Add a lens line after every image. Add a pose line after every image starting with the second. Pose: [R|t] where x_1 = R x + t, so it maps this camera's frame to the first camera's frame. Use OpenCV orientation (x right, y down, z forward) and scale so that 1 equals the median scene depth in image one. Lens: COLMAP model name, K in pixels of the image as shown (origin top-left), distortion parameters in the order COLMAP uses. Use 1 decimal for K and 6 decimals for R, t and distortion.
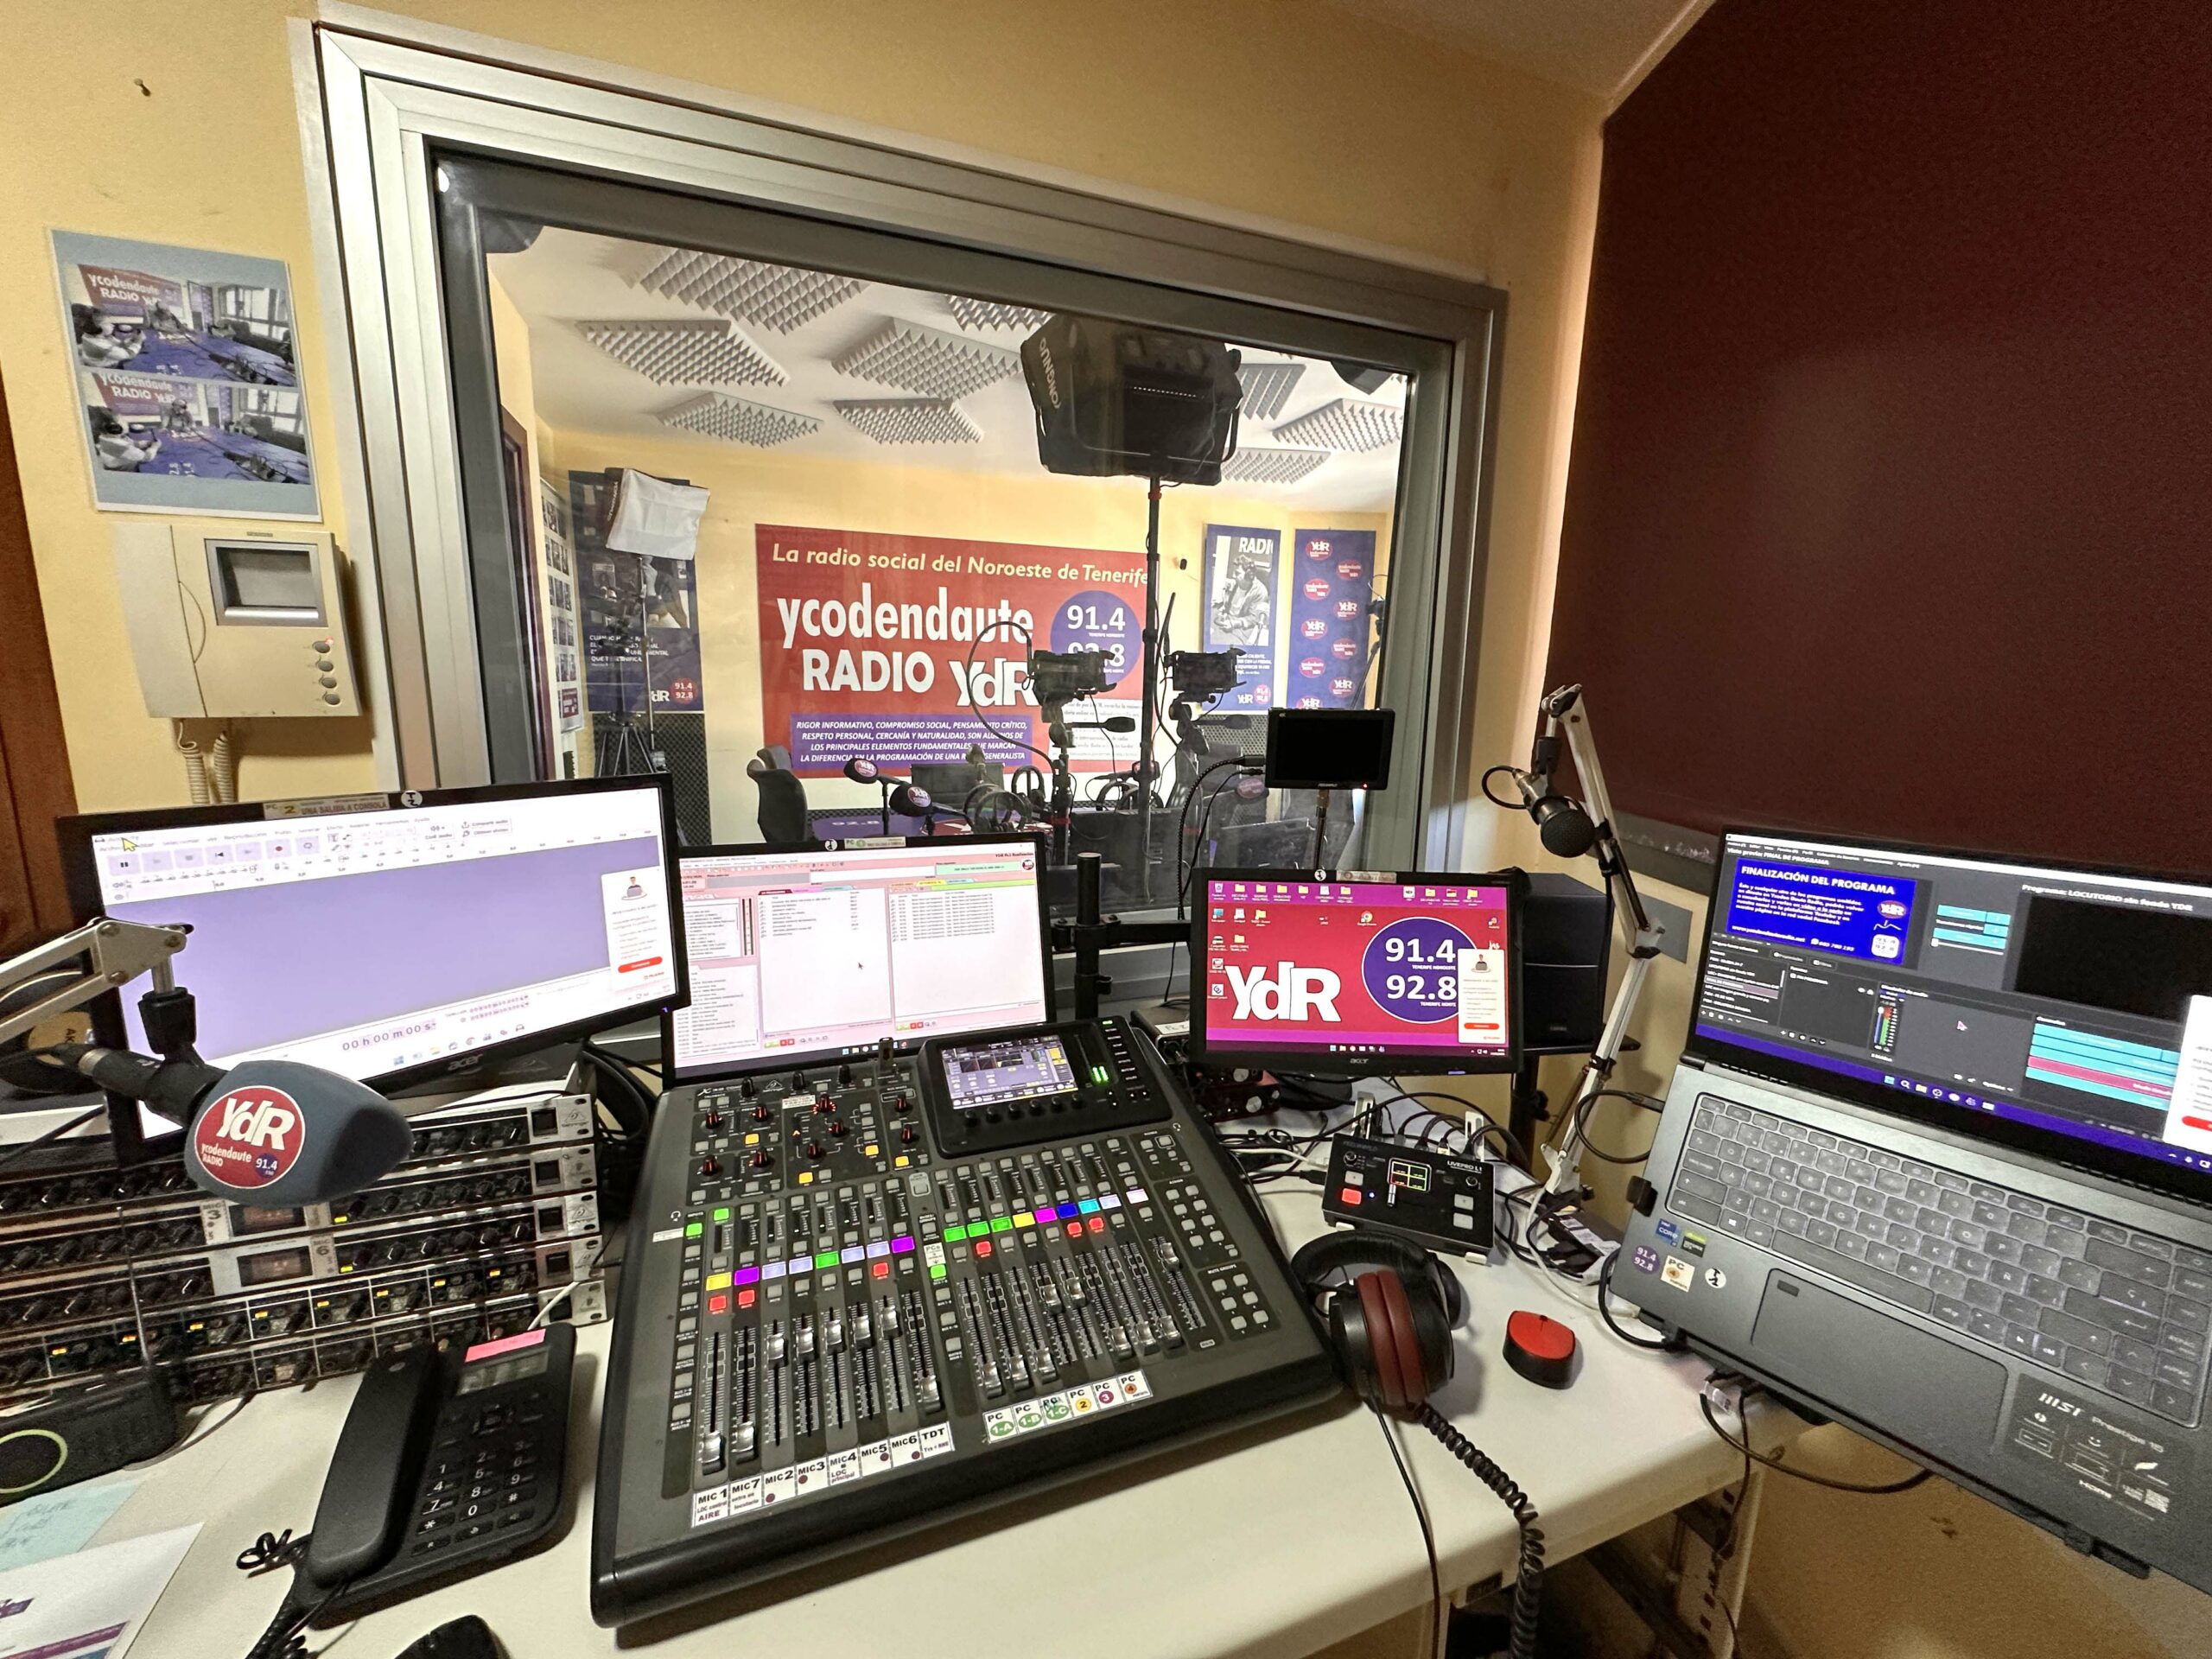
lens RADIAL K [[899.8, 0, 1105.2], [0, 899.8, 824.6], [0, 0, 1]] dist [0.026593, -0.012100]
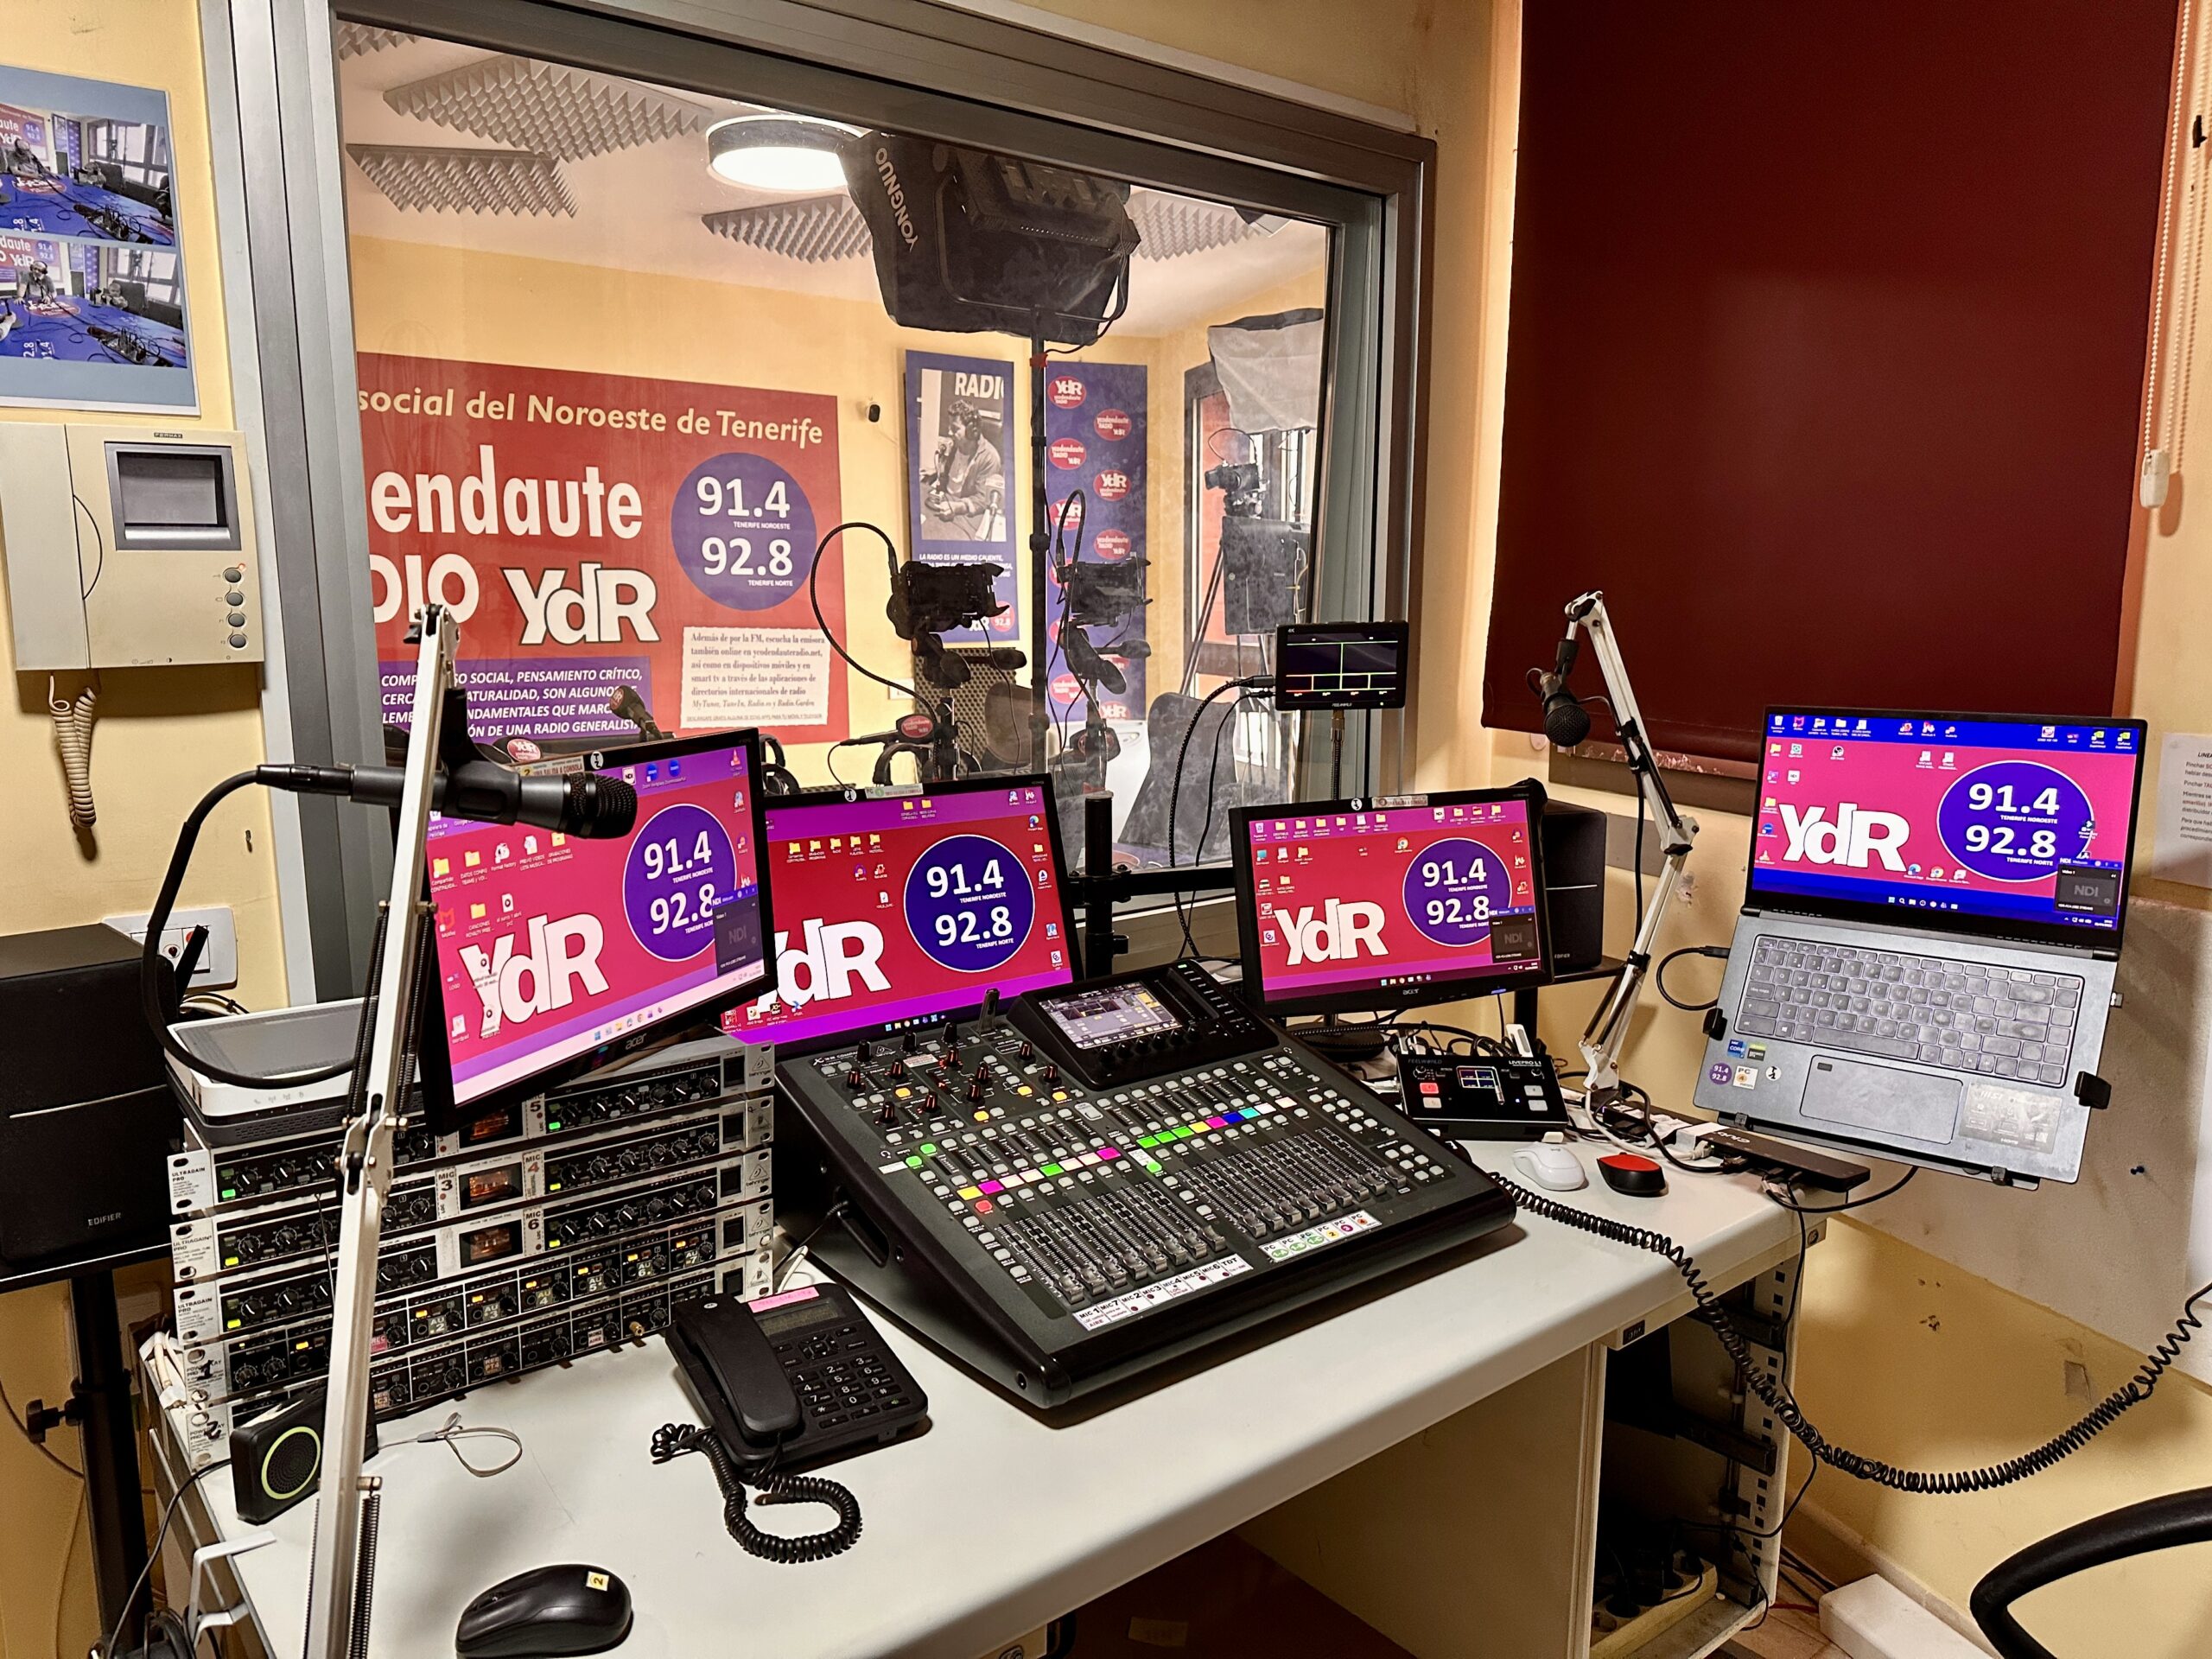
lens RADIAL K [[1565.6, 0, 1111.3], [0, 1565.6, 840.4], [0, 0, 1]] dist [0.041252, -0.055567]
pose [[0.951430, -0.064566, 0.301019, -0.564371], [0.065358, 0.997834, 0.007449, 0.075514], [-0.300848, 0.012586, 0.953589, -0.537954]]
